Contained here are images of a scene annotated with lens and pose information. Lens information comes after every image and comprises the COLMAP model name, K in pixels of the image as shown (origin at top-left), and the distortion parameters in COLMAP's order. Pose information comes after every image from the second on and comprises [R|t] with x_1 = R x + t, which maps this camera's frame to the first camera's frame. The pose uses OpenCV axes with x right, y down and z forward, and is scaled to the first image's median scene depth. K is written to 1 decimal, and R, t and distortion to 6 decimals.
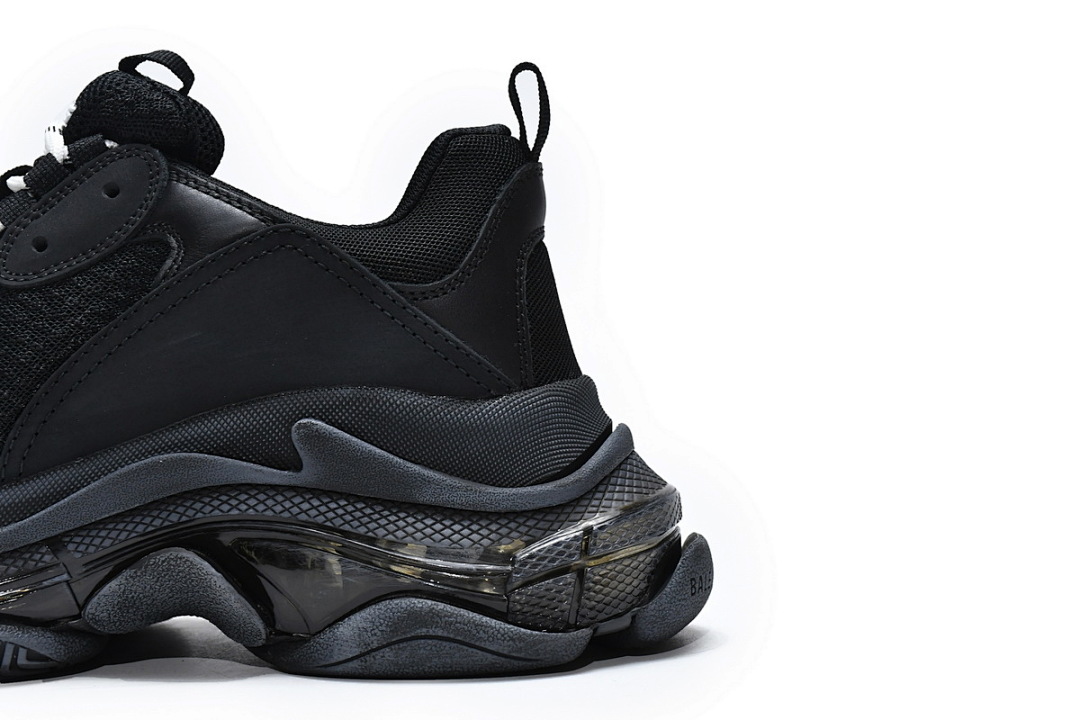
lens RADIAL K [[2080.1, 0, 540.0], [0, 2080.1, 361.6], [0, 0, 1]] dist [-0.029963, 0.000000]
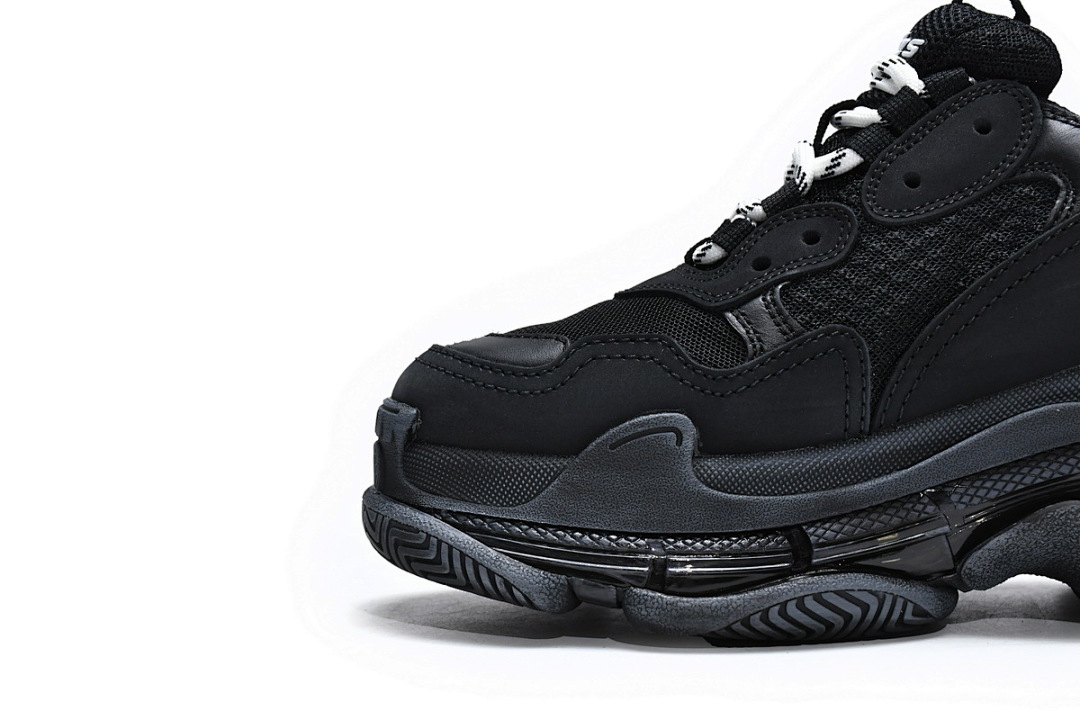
lens RADIAL K [[2080.1, 0, 540.0], [0, 2080.1, 358.5], [0, 0, 1]] dist [-0.029963, 0.000000]
pose [[0.999131, 0.028312, 0.030583, -0.445965], [-0.028203, 0.999594, -0.003978, 0.034485], [-0.030683, 0.003112, 0.999524, 0.053016]]
